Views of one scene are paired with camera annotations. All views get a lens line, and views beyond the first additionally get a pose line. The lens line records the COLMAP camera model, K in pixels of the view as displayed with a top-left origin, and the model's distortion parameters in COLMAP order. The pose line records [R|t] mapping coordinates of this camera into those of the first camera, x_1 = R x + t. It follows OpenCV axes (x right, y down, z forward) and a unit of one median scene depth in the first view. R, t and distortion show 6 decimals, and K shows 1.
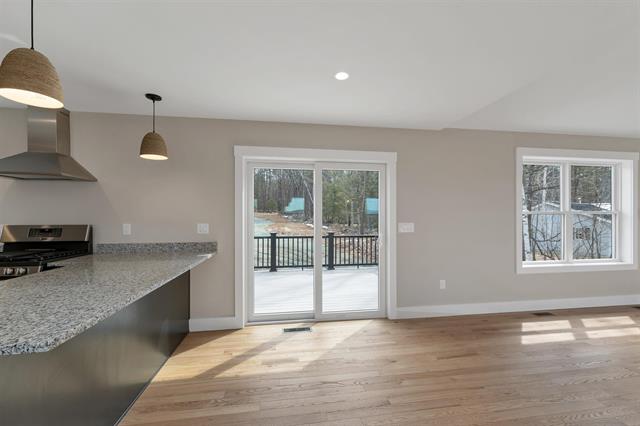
lens RADIAL K [[269.8, 0, 320.1], [0, 269.8, 215.8], [0, 0, 1]] dist [-0.000806, 0.000087]
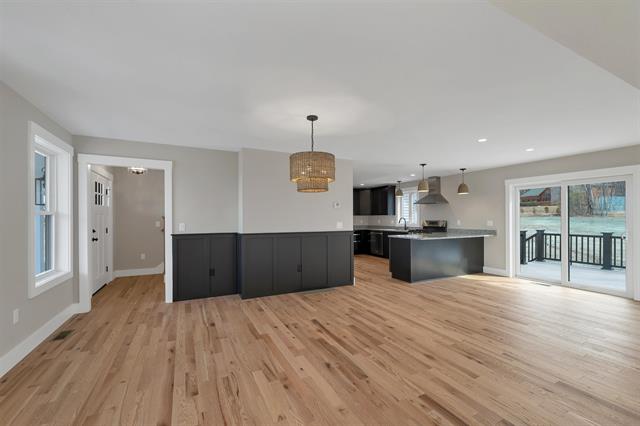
lens RADIAL K [[269.8, 0, 320.1], [0, 269.8, 215.8], [0, 0, 1]] dist [-0.000806, 0.000087]
pose [[0.314099, -0.006114, -0.949371, 1.122716], [0.007995, 0.999961, -0.003794, -0.011760], [0.949357, -0.006399, 0.314136, -0.872282]]
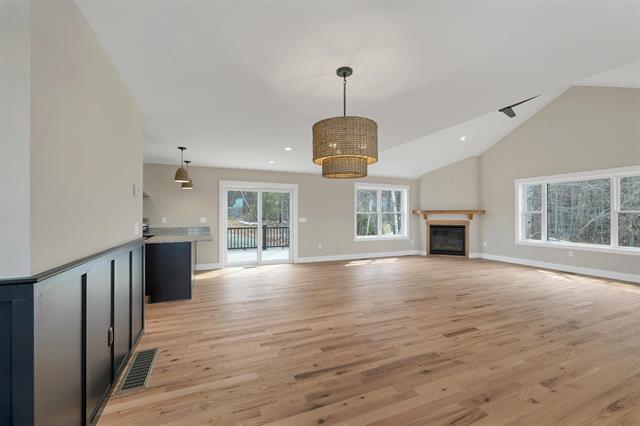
lens RADIAL K [[269.8, 0, 320.1], [0, 269.8, 215.8], [0, 0, 1]] dist [-0.000806, 0.000087]
pose [[0.968431, 0.001707, 0.249276, -0.086392], [-0.004406, 0.999938, 0.010272, -0.012521], [-0.249242, -0.011046, 0.968378, -1.245700]]
